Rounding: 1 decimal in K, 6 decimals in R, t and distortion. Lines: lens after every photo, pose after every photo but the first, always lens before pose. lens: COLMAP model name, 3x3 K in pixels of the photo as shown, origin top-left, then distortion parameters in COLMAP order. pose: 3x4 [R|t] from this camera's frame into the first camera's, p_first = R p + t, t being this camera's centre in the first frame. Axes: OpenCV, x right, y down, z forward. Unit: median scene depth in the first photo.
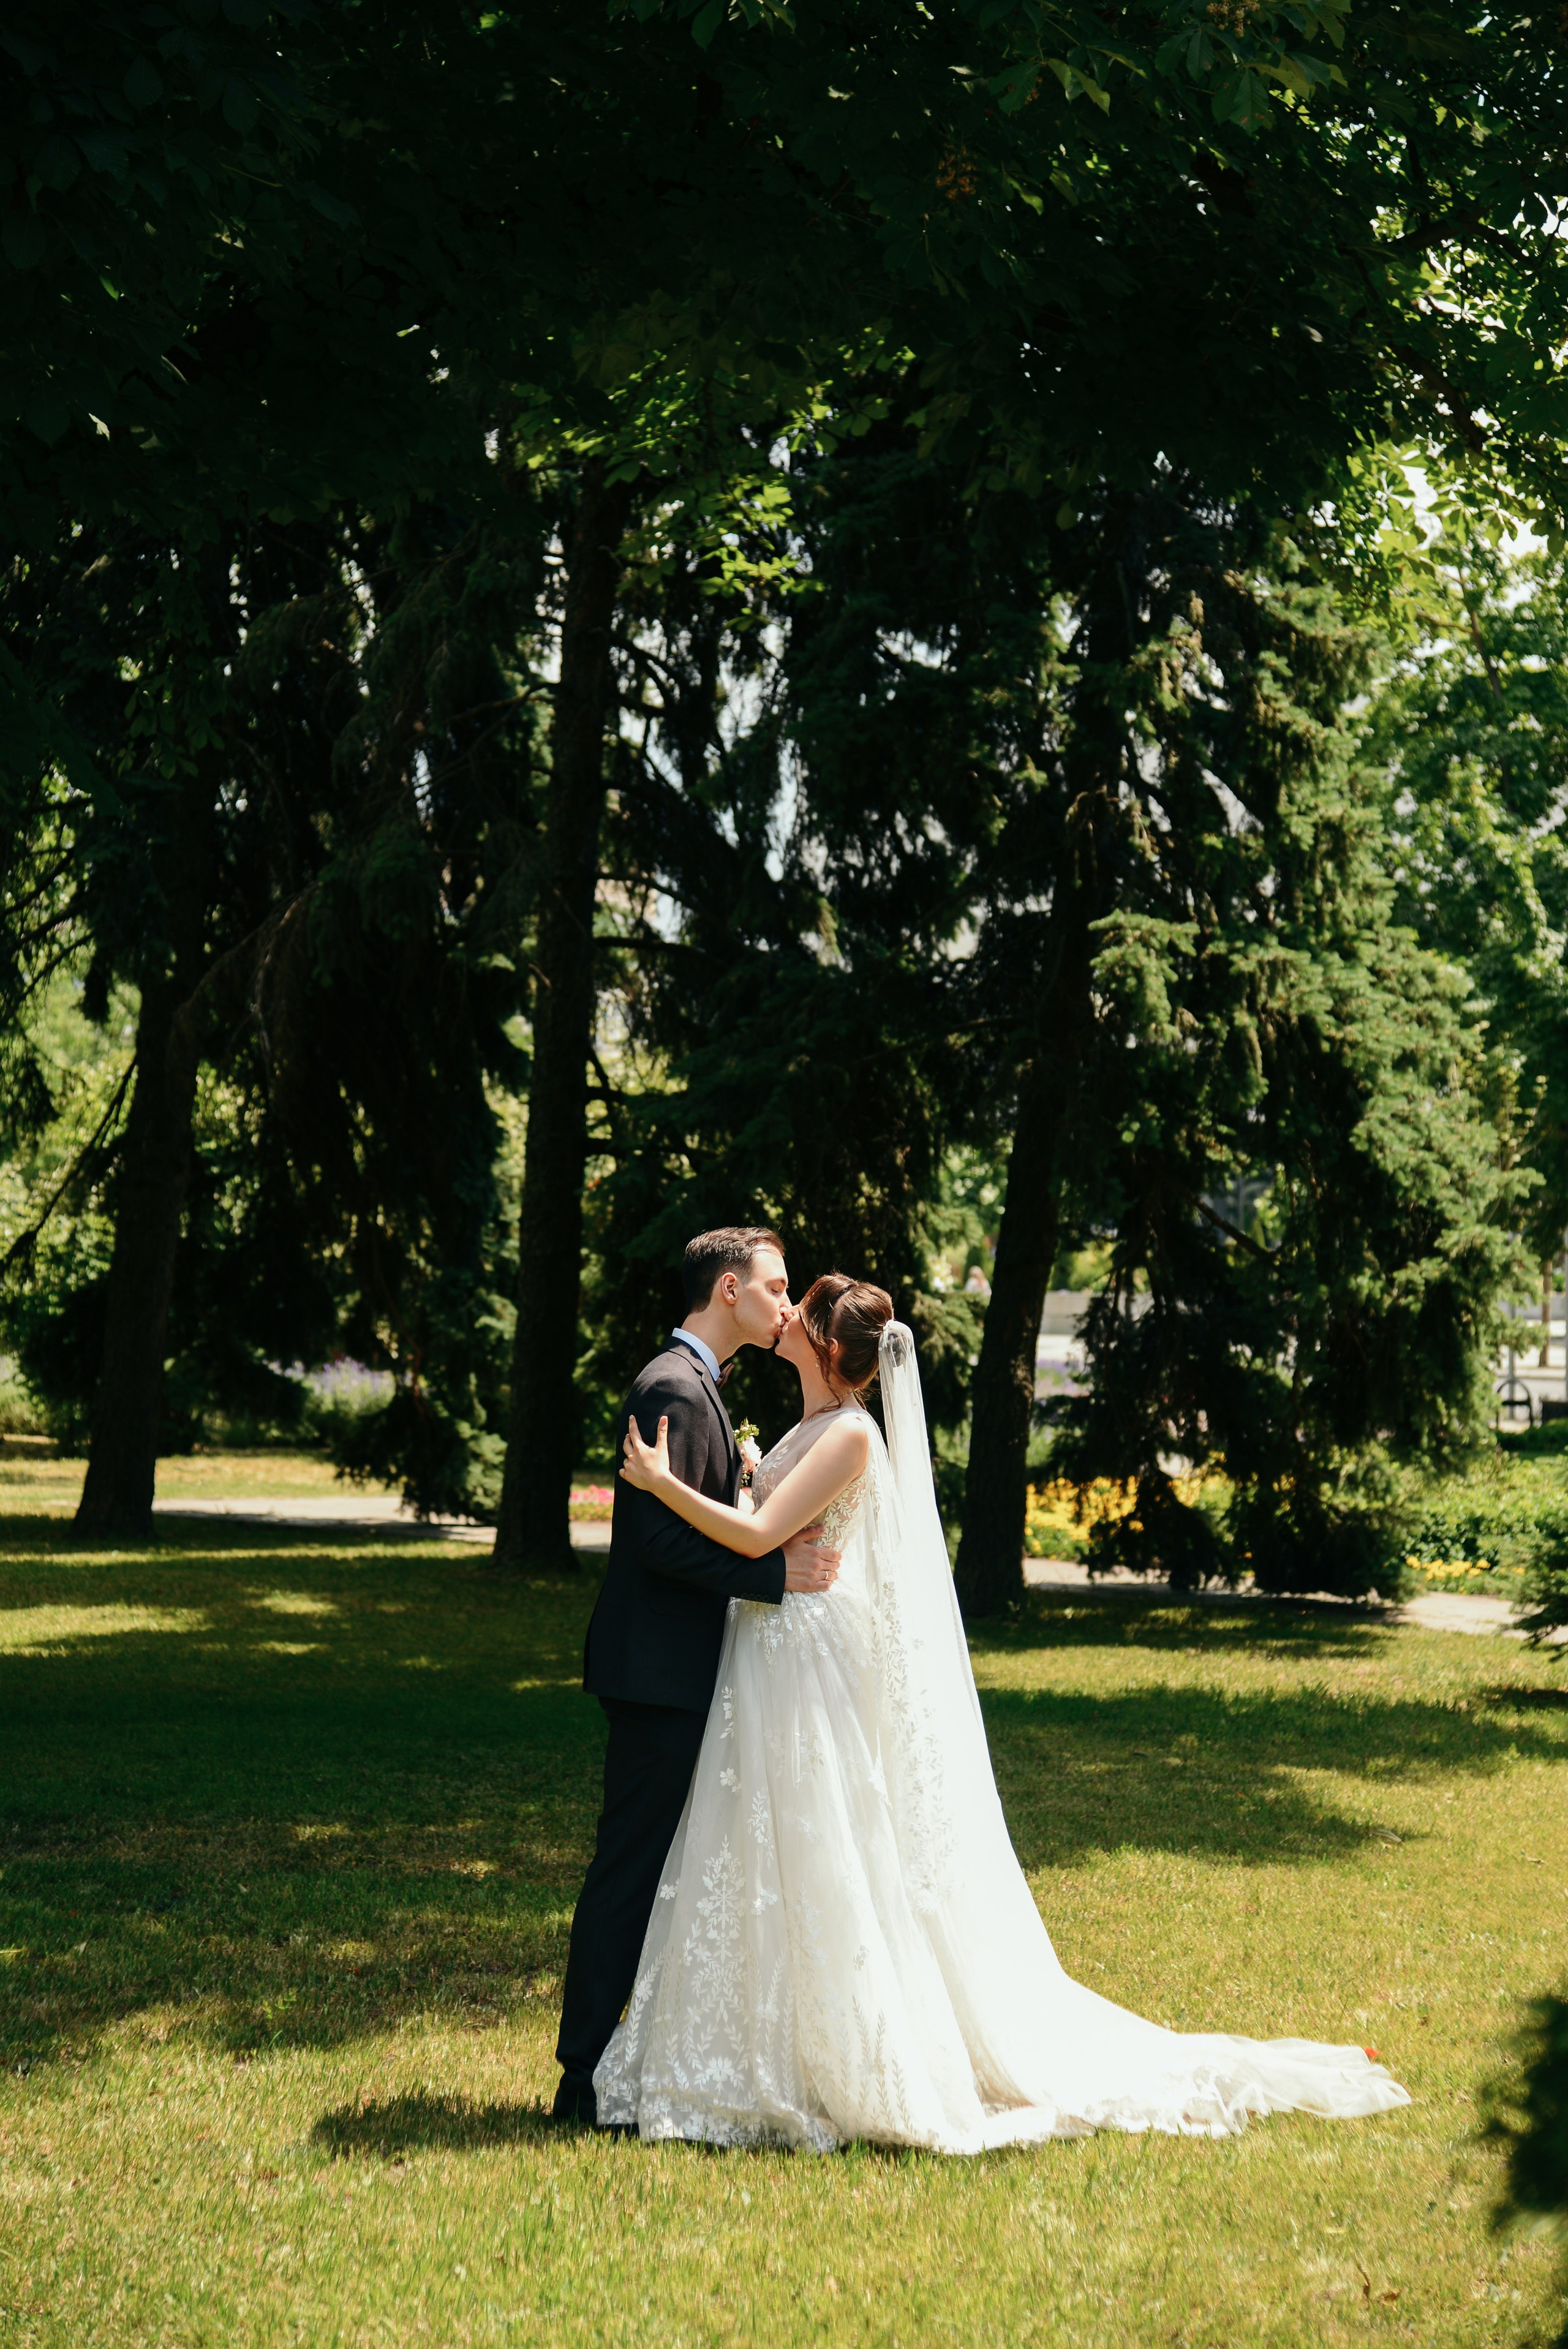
lens RADIAL K [[4481.7, 0, 849.7], [0, 4481.7, 1259.6], [0, 0, 1]] dist [0.507614, 0.000000]
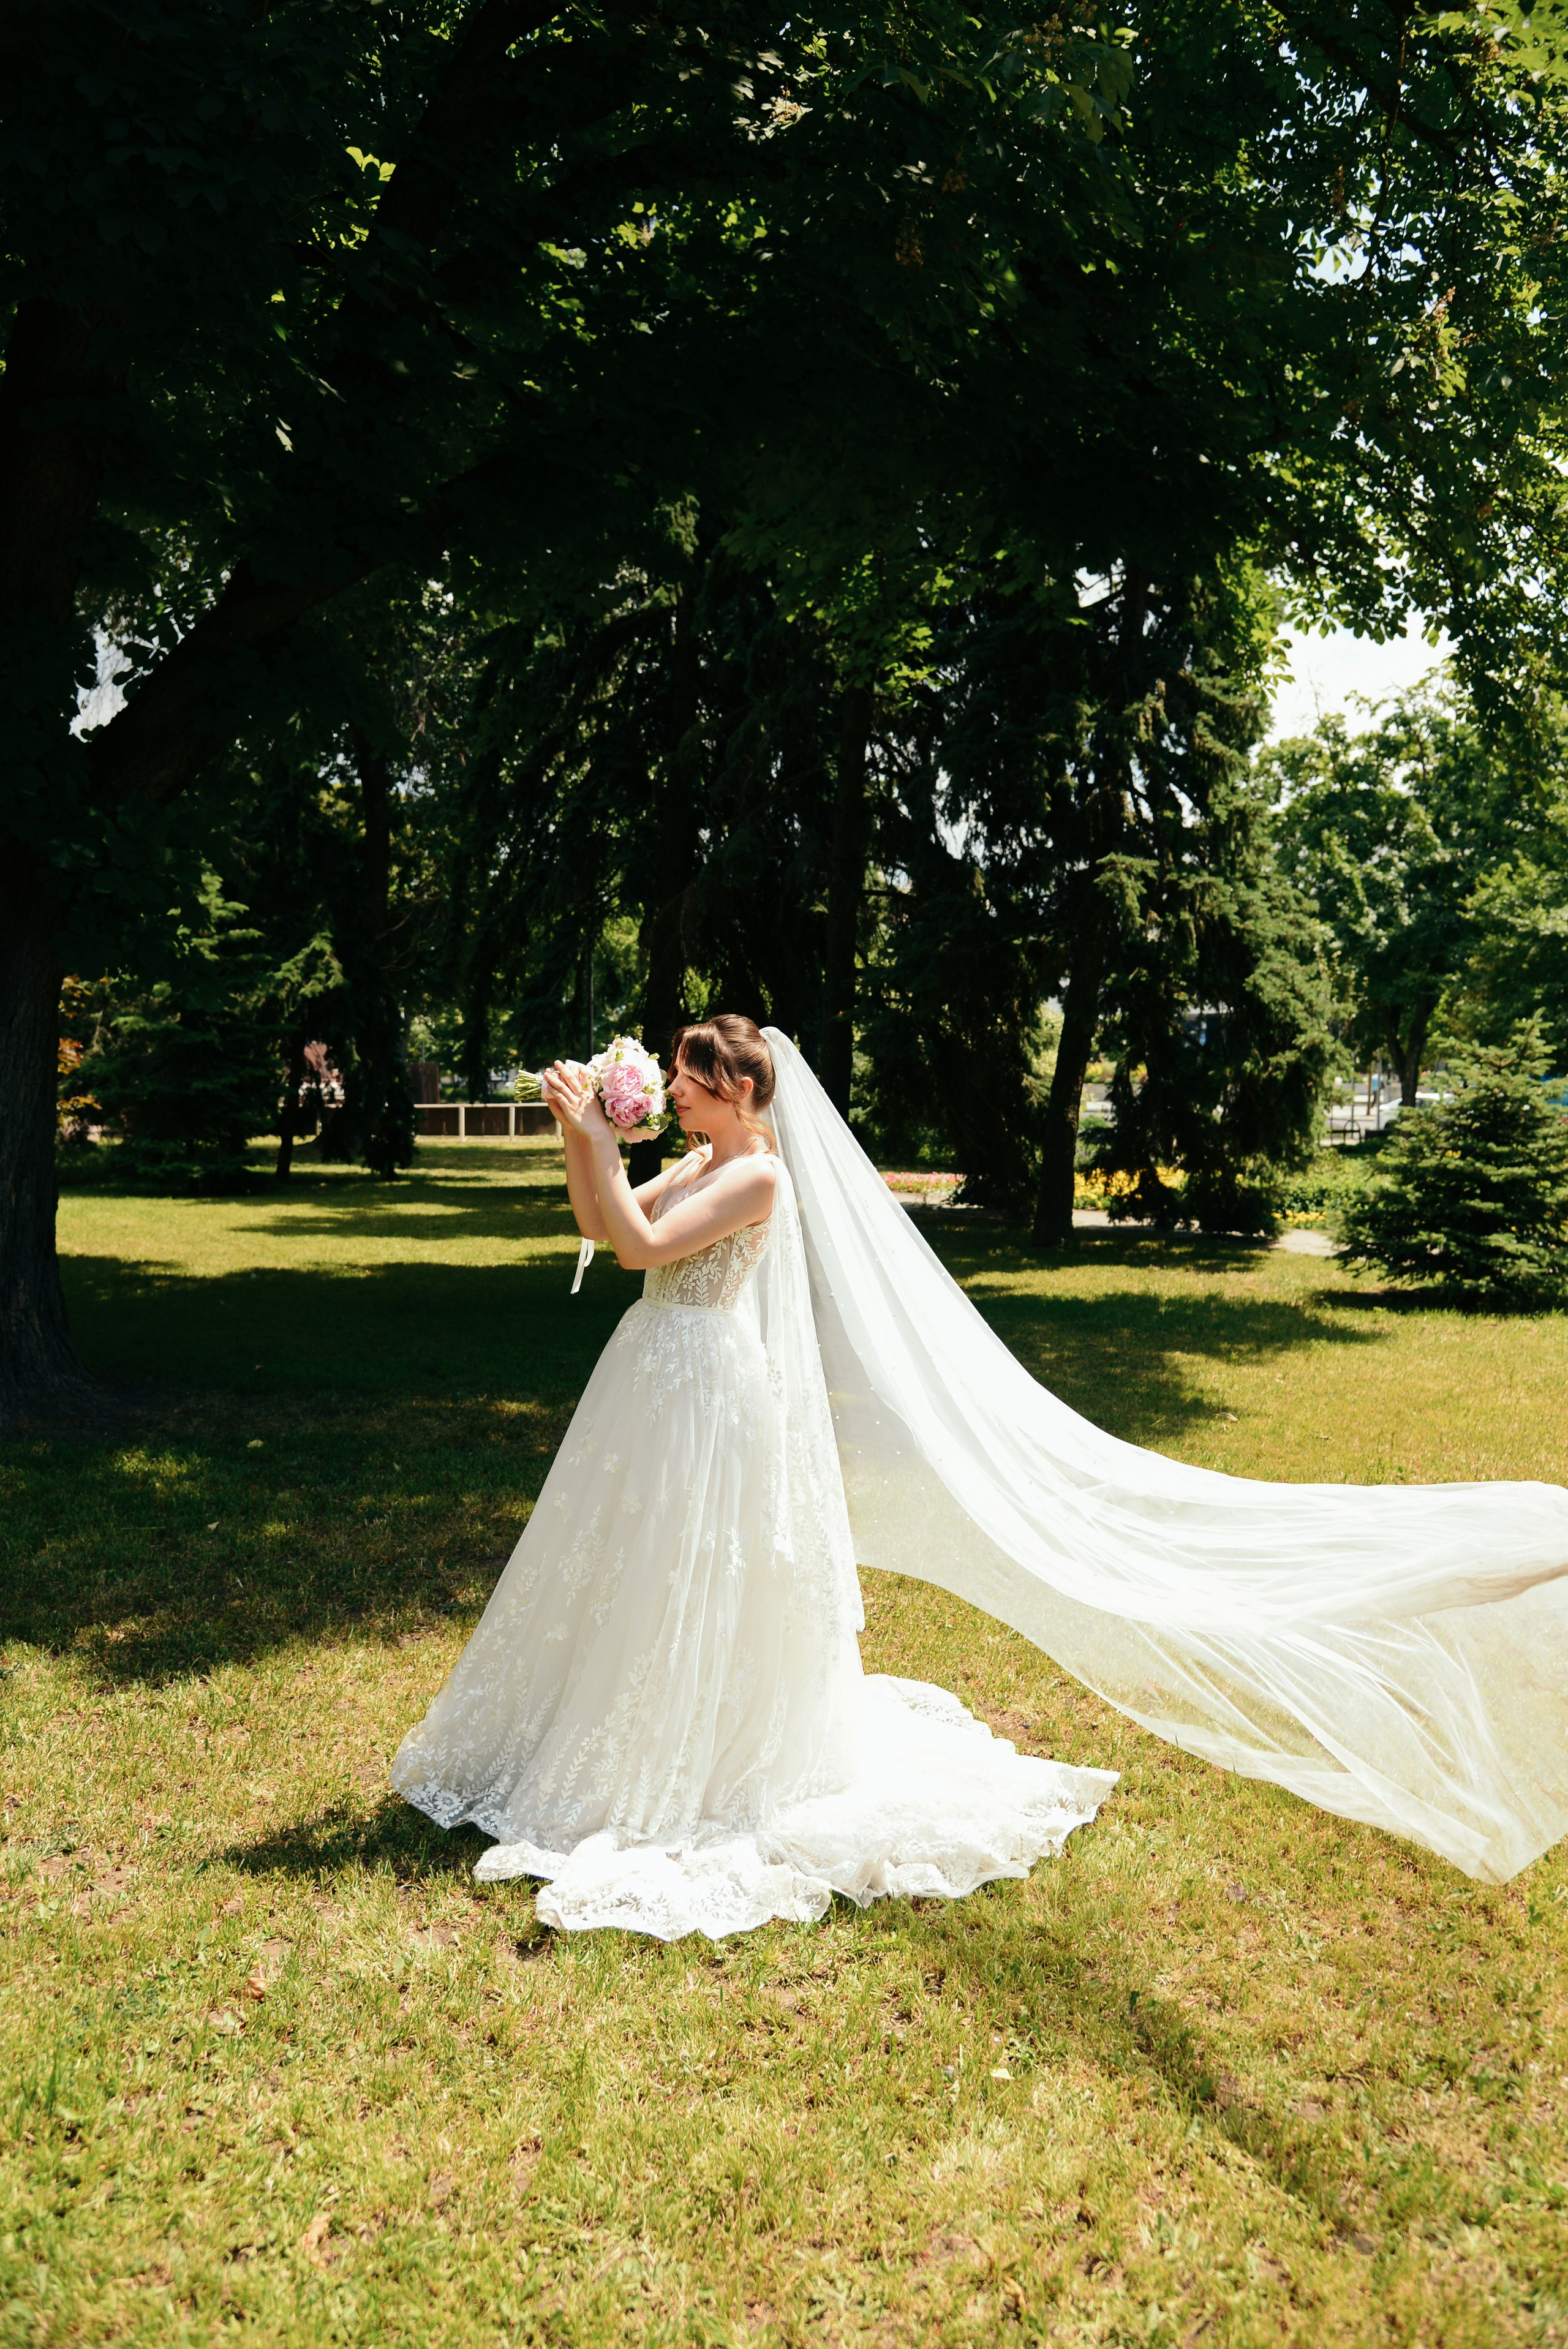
lens RADIAL K [[1962.5, 0, 797.8], [0, 1962.5, 1211.3], [0, 0, 1]] dist [0.011921, -0.002974]
pose [[0.991568, 0.004216, -0.129516, 0.031628], [0.005124, 0.997413, 0.071697, 0.005787], [0.129483, -0.071757, 0.988982, 0.177356]]
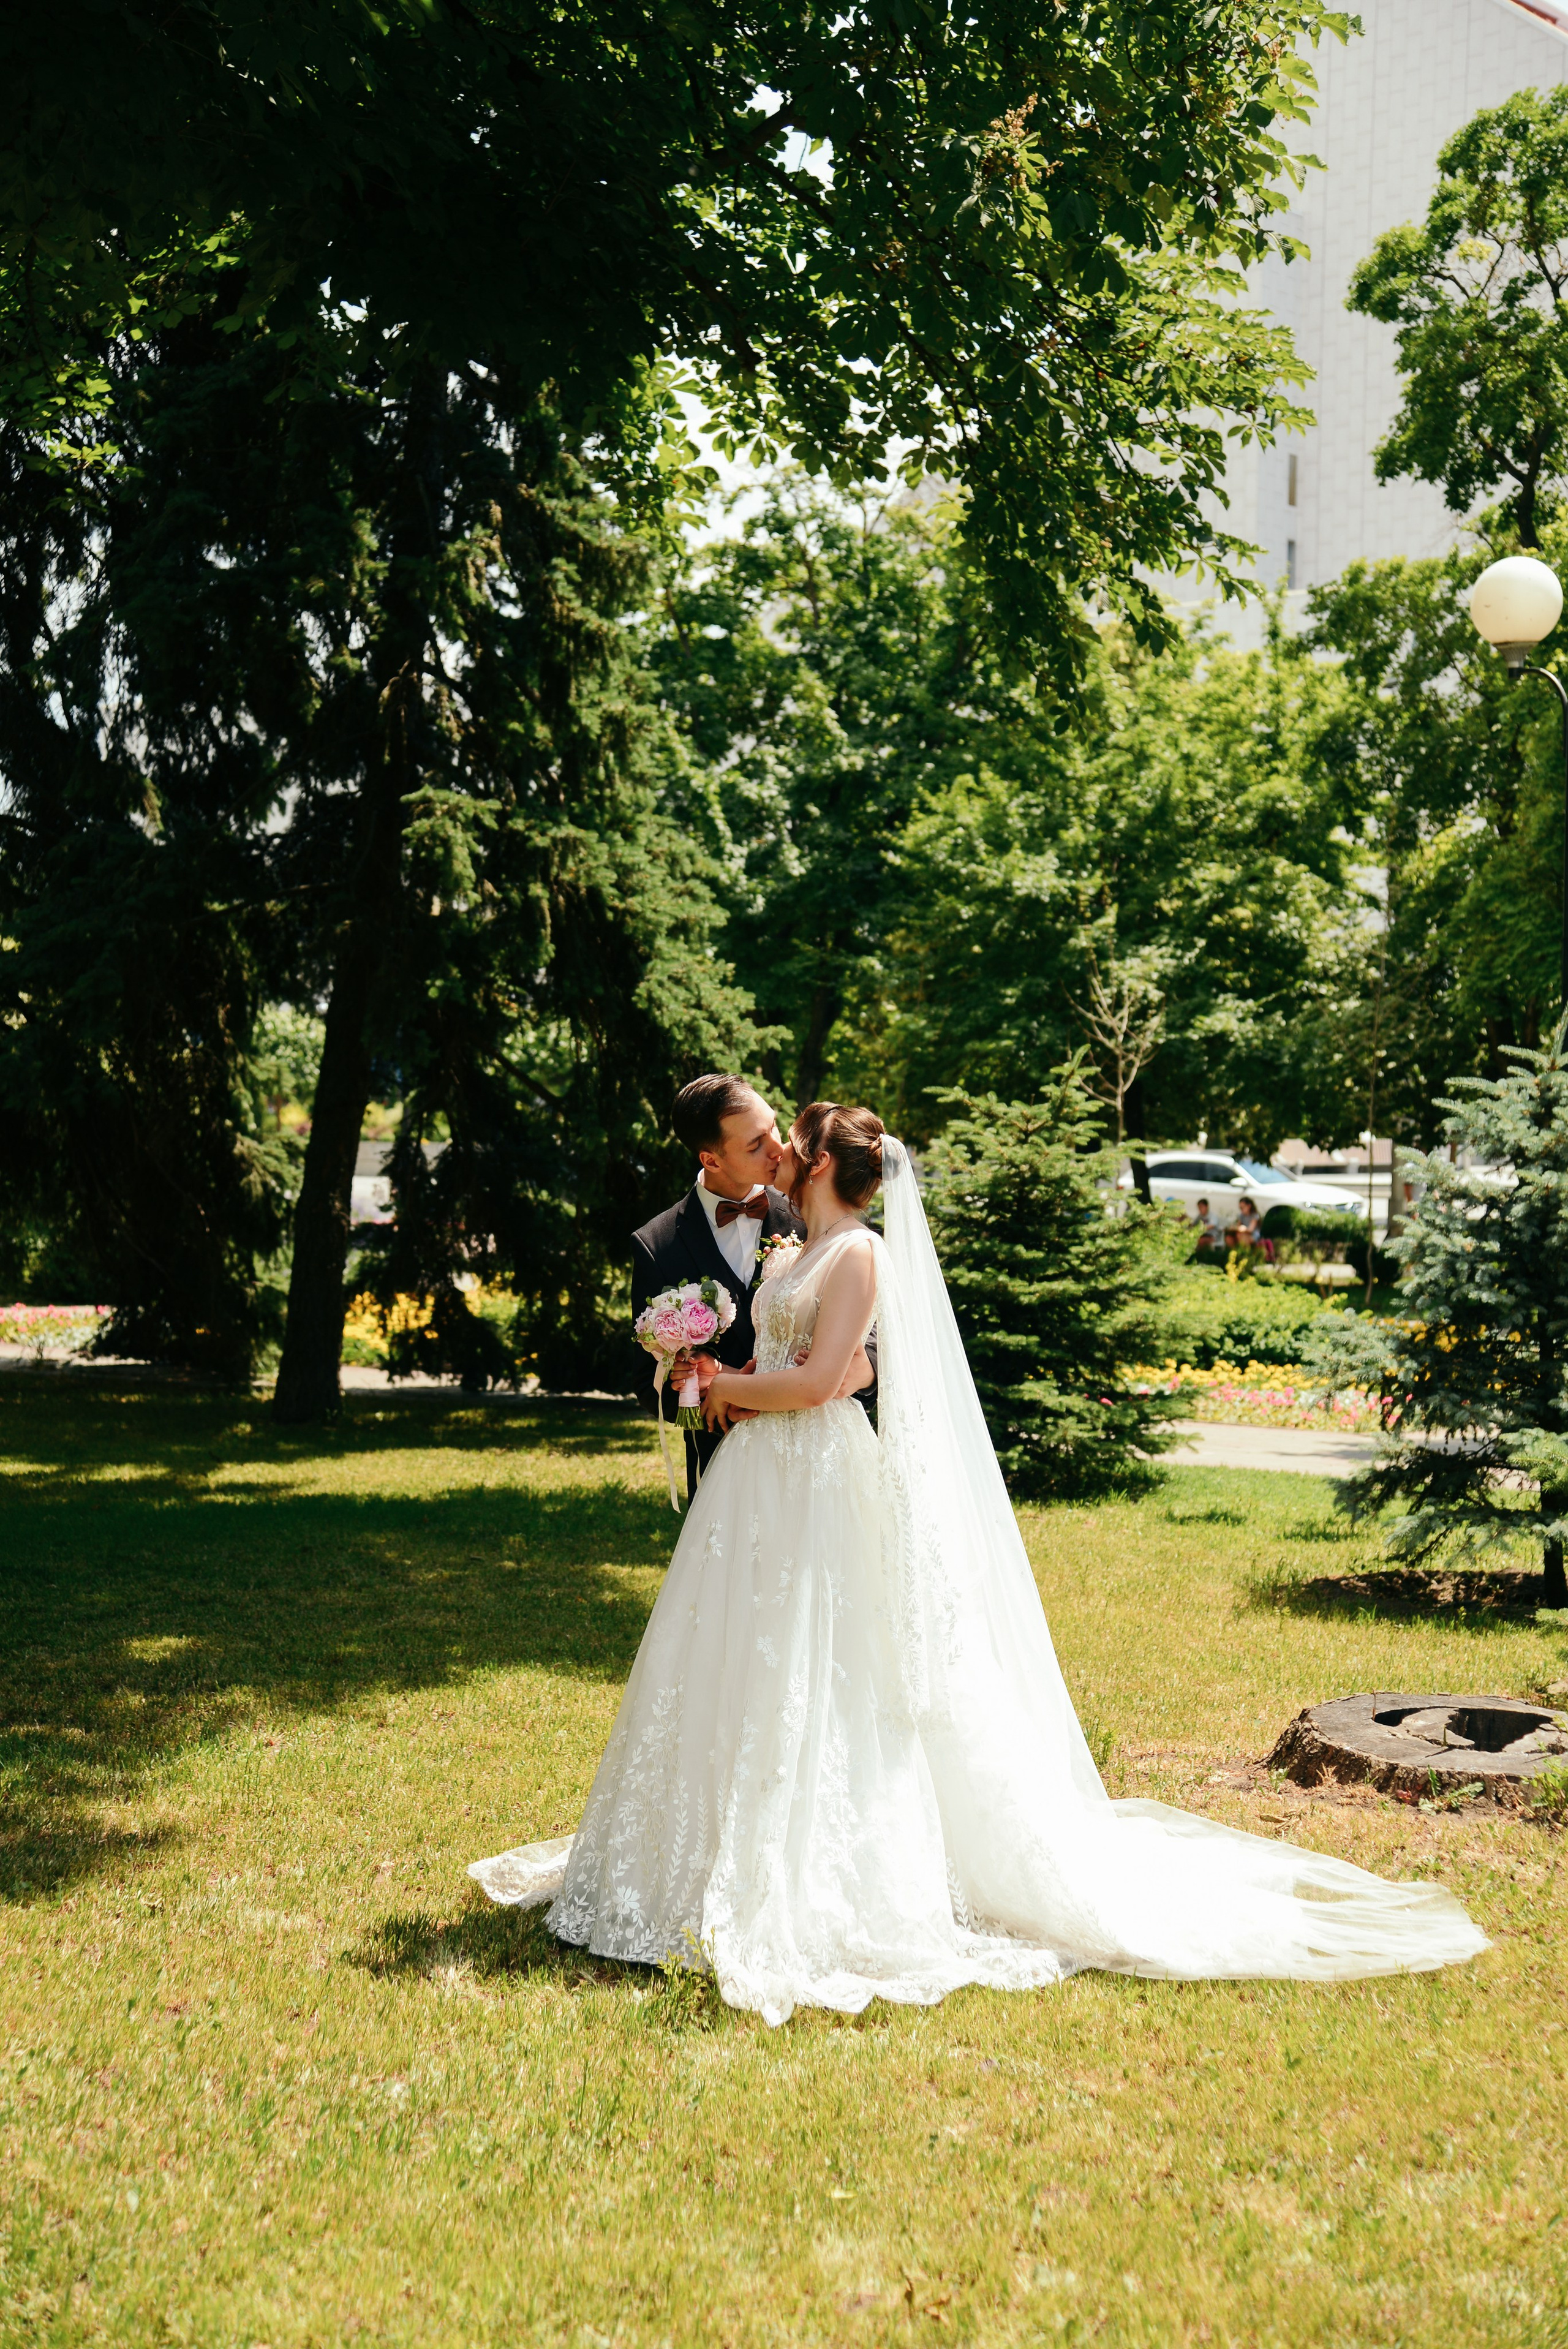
lens RADIAL K [[3582.0, 0, 798.8], [0, 3582.0, 1224.8], [0, 0, 1]] dist [0.336869, 0.000000]
pose [[0.984597, -0.005173, 0.174763, -0.005816], [-0.000291, 0.999512, 0.031223, 0.002162], [-0.174839, -0.030793, 0.984115, 0.092291]]
